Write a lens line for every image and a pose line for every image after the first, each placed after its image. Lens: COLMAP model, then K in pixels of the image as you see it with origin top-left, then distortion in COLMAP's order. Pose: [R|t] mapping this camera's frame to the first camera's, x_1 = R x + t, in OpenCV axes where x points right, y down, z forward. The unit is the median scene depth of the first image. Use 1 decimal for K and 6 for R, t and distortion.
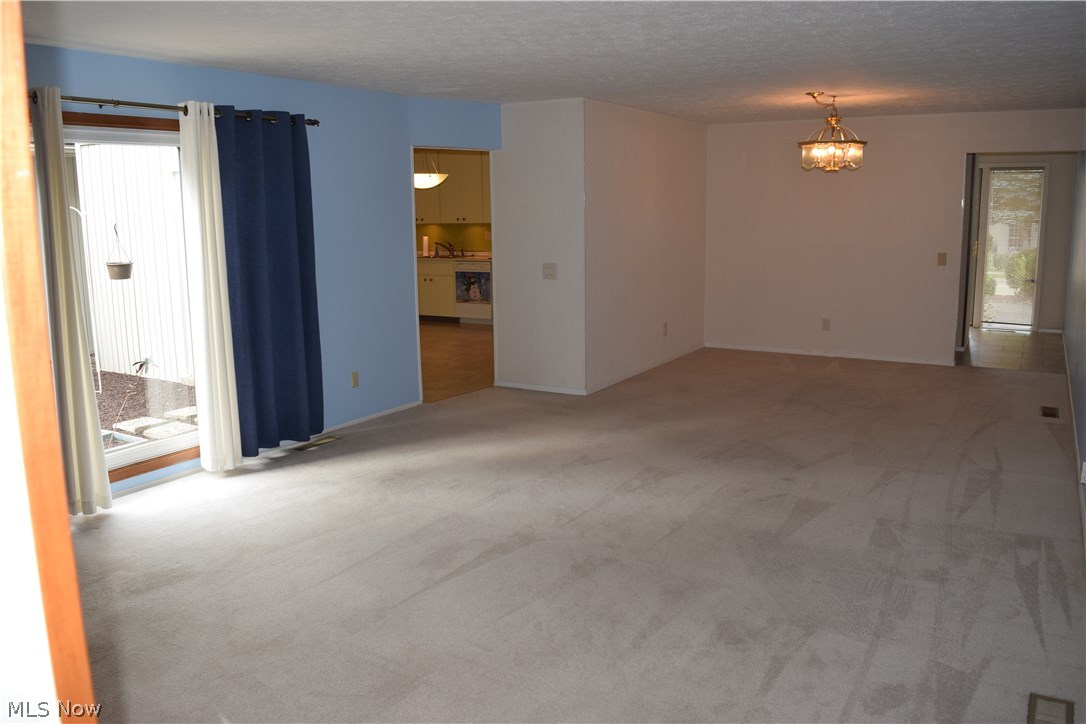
lens RADIAL K [[870.1, 0, 543.0], [0, 870.1, 362.0], [0, 0, 1]] dist [-0.082253, 0.003245]
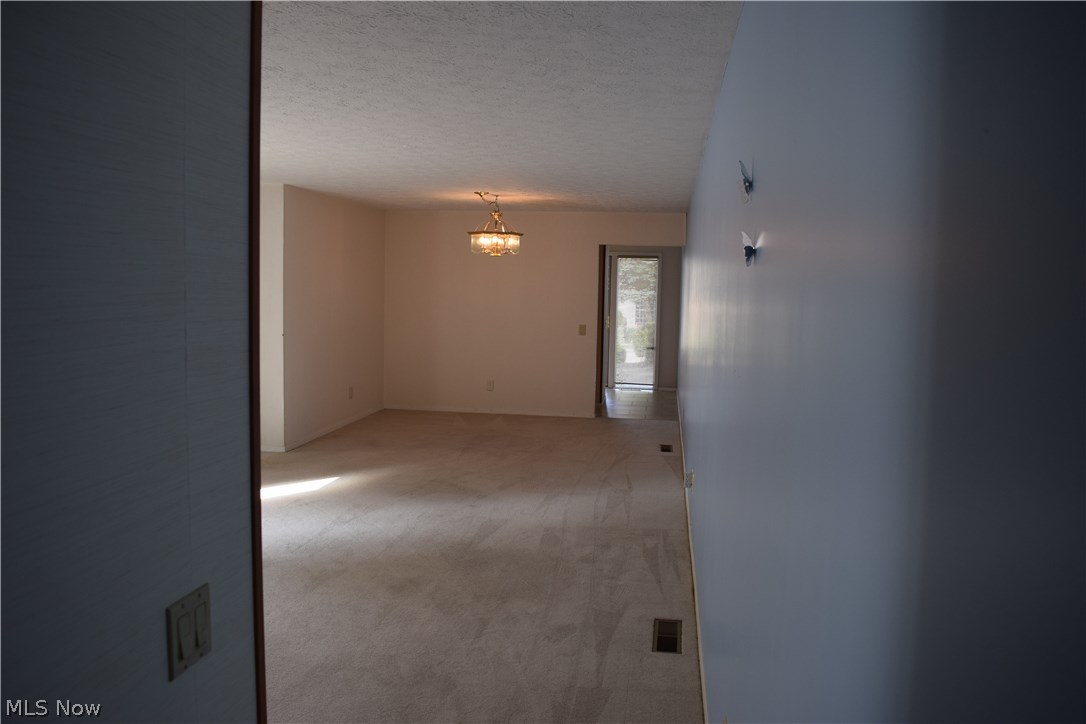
lens RADIAL K [[870.1, 0, 543.0], [0, 870.1, 362.0], [0, 0, 1]] dist [-0.082253, 0.003245]
pose [[0.924295, -0.000900, 0.381679, -0.062786], [0.032572, 0.996535, -0.076529, 0.019389], [-0.380287, 0.083168, 0.921121, -0.127622]]
